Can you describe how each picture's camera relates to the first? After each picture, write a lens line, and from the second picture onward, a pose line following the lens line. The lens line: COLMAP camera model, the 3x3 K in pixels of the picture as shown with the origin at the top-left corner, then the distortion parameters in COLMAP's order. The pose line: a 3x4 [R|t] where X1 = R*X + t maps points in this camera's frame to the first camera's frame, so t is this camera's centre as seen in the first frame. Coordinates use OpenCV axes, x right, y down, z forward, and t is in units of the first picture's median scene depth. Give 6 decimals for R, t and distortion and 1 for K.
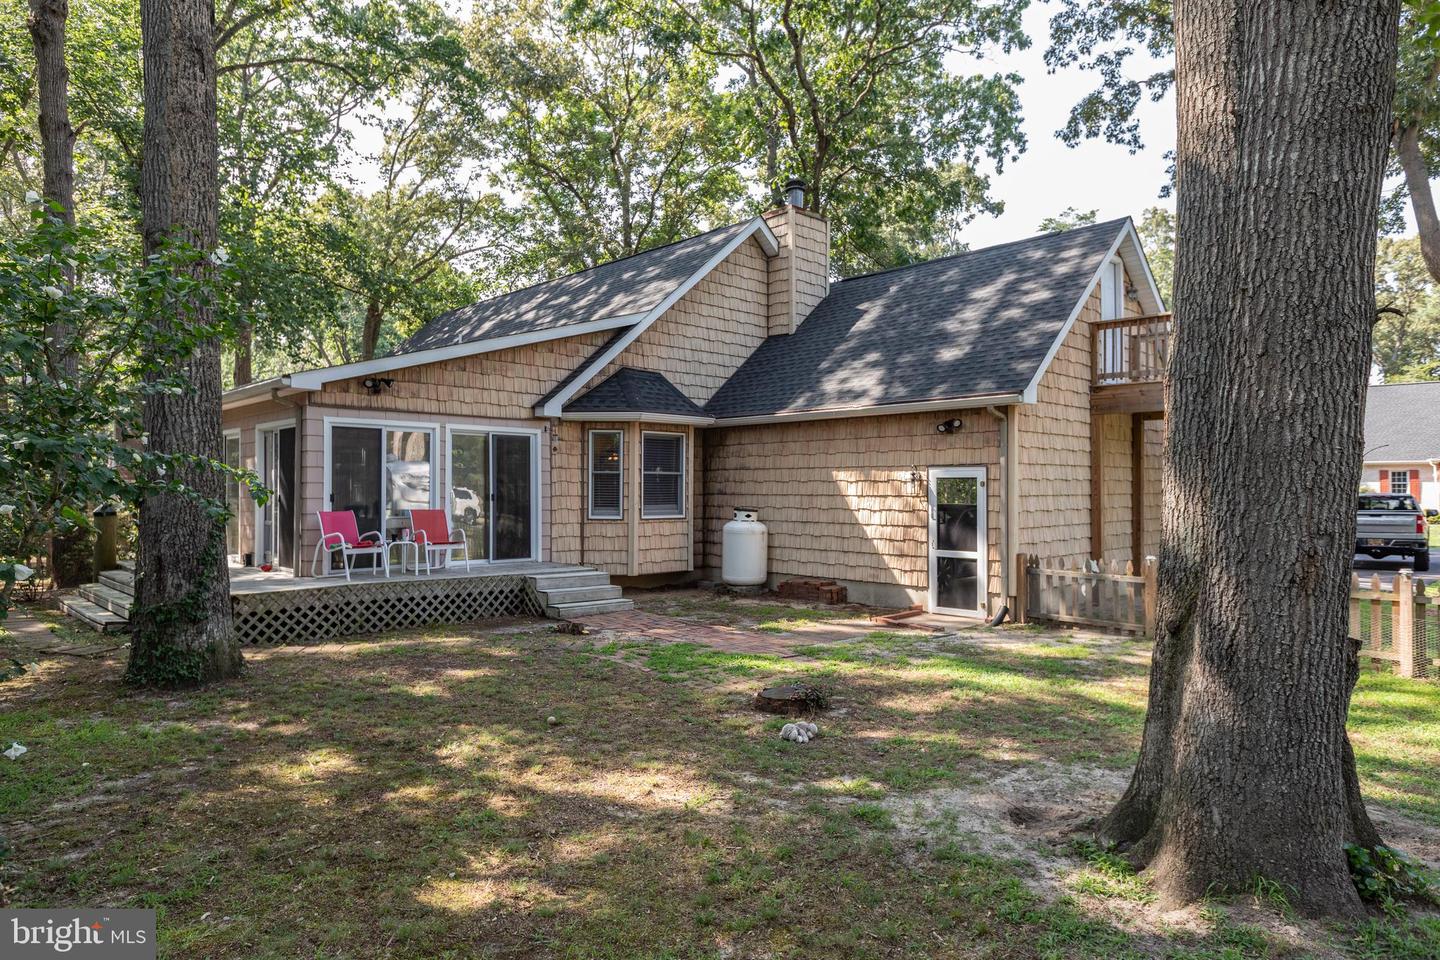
lens RADIAL K [[914.8, 0, 720.0], [0, 914.8, 480.0], [0, 0, 1]] dist [0.002421, 0.000443]
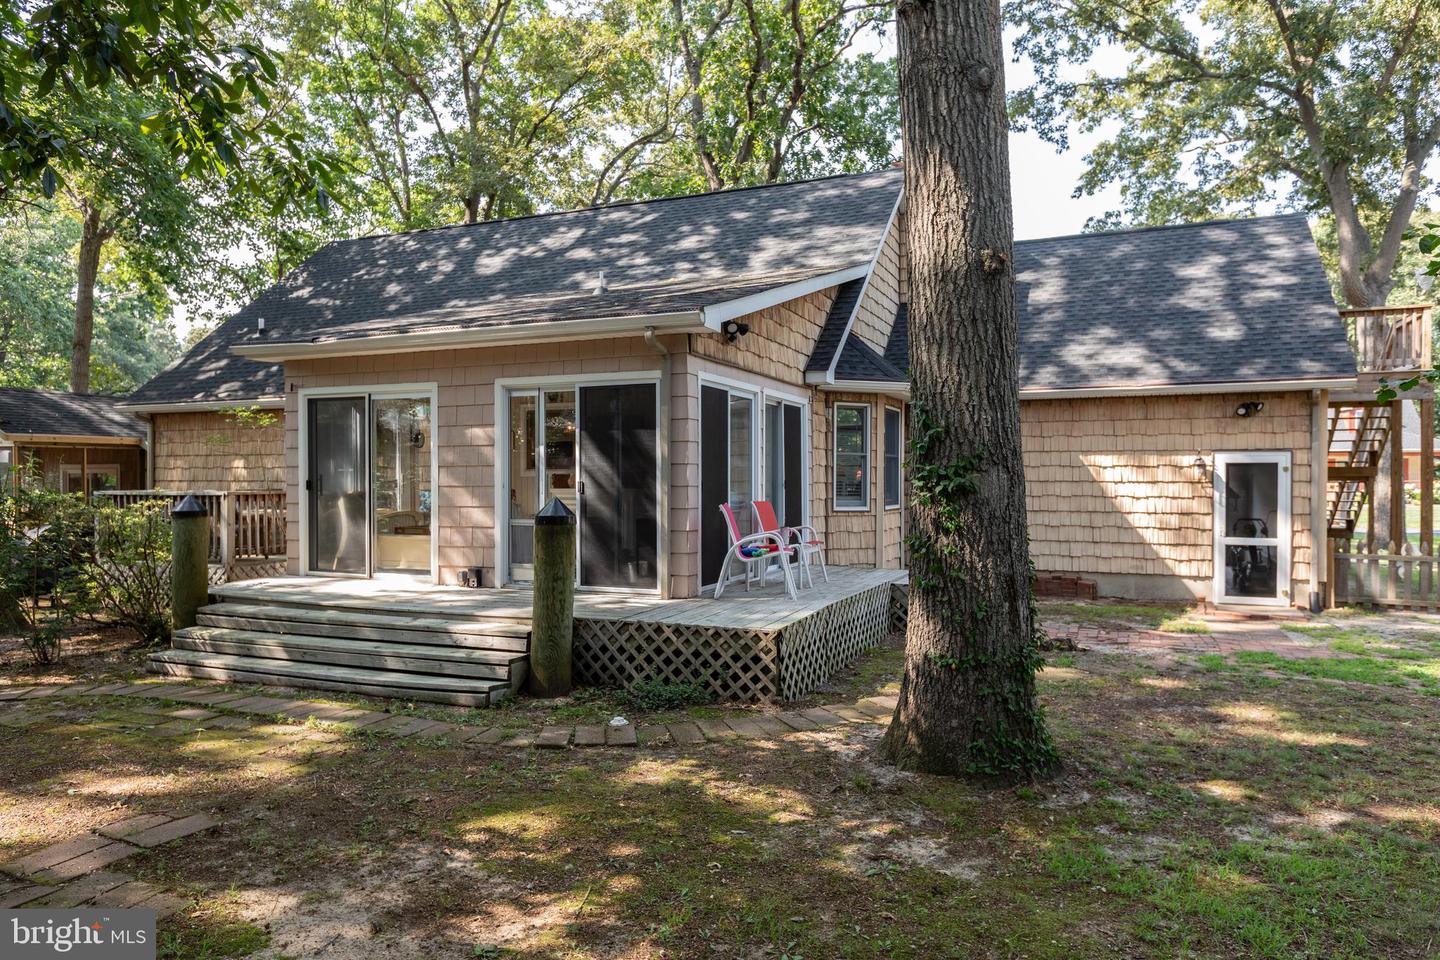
lens RADIAL K [[945.7, 0, 720.0], [0, 945.7, 480.0], [0, 0, 1]] dist [-0.004502, -0.001506]
pose [[0.921371, -0.002678, 0.388676, -0.586483], [-0.003933, 0.999861, 0.016213, 0.001698], [-0.388665, -0.016467, 0.921232, 0.271128]]
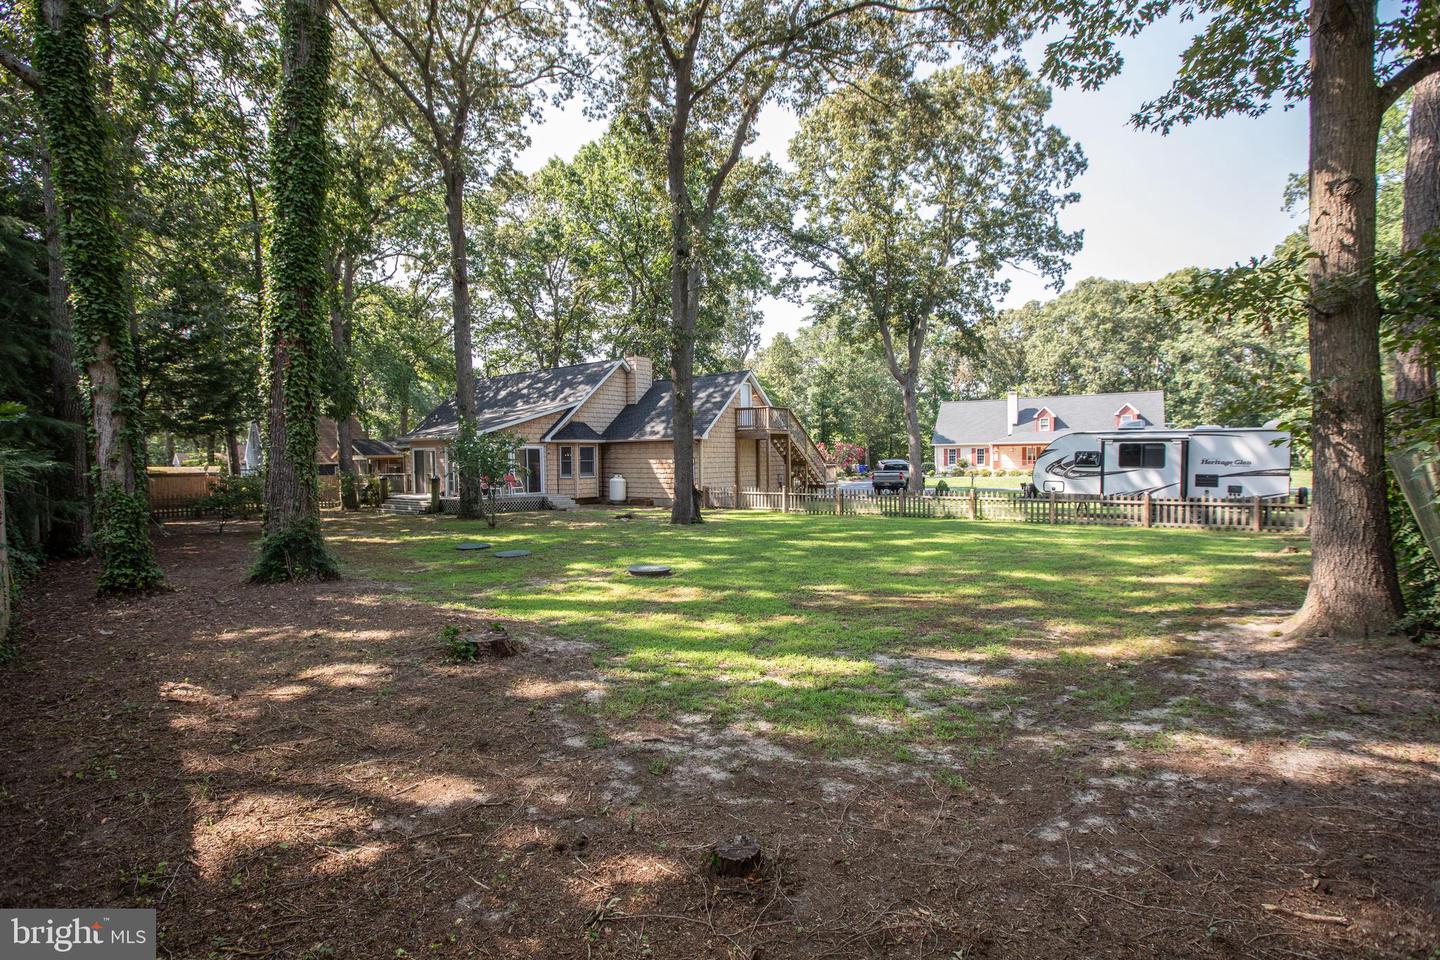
lens RADIAL K [[747.3, 0, 720.0], [0, 747.3, 480.0], [0, 0, 1]] dist [-0.113281, -0.000019]
pose [[0.989445, -0.015016, 0.144126, 0.009258], [0.009201, 0.999120, 0.040932, -0.039237], [-0.144614, -0.039174, 0.988712, -1.305400]]
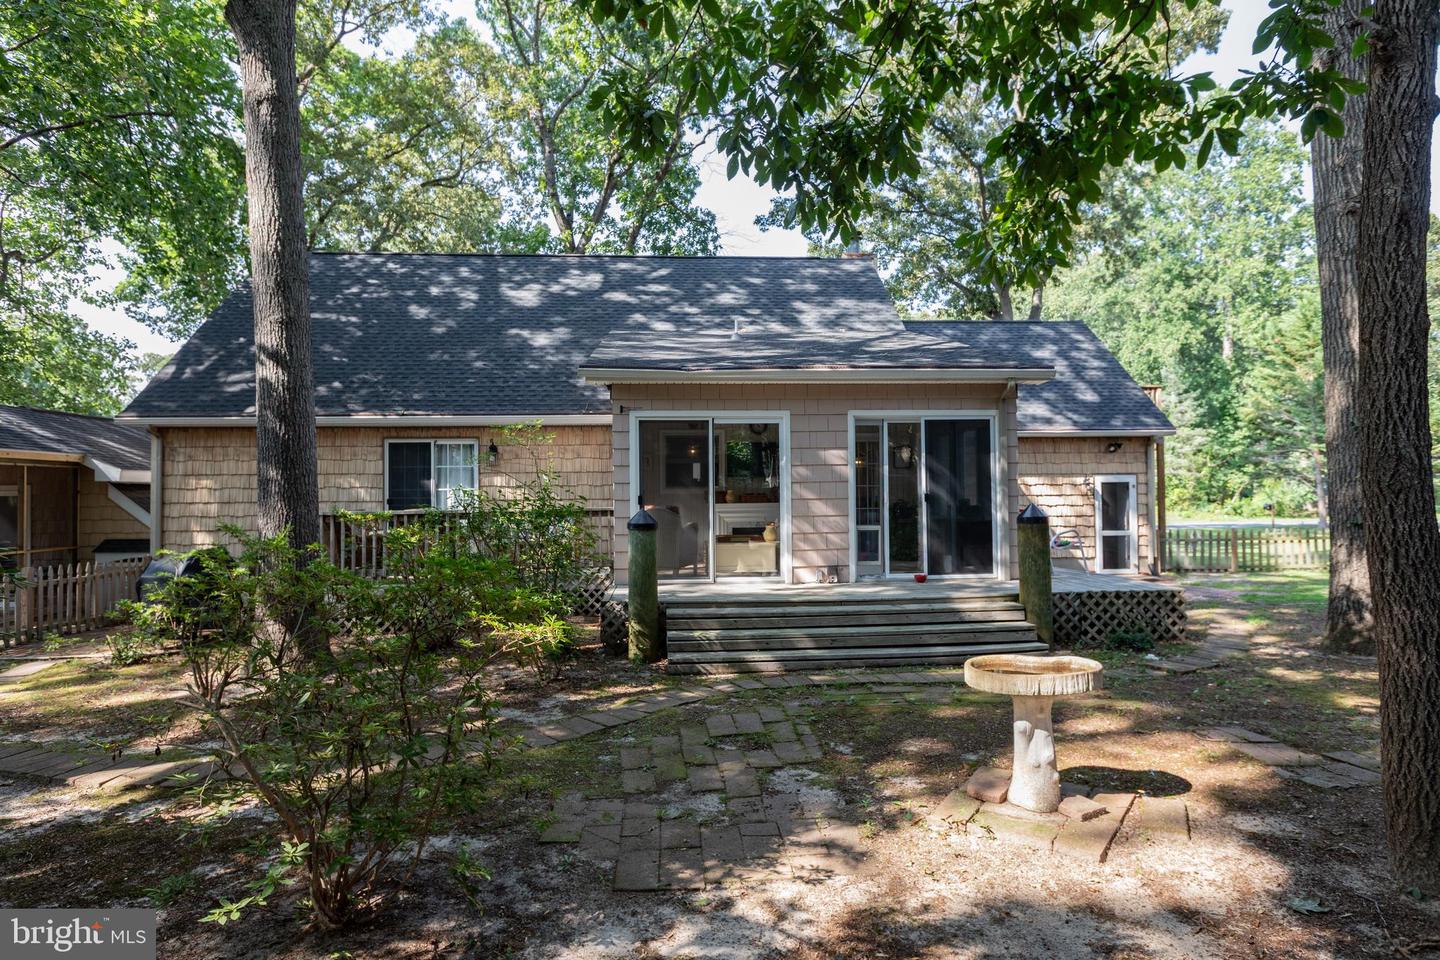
lens RADIAL K [[832.9, 0, 719.6], [0, 832.9, 485.4], [0, 0, 1]] dist [-0.000811, -0.000217]
pose [[0.634914, 0.005105, 0.772566, -1.092007], [0.000478, 0.999975, -0.007000, 0.011204], [-0.772582, 0.004814, 0.634896, 0.575758]]
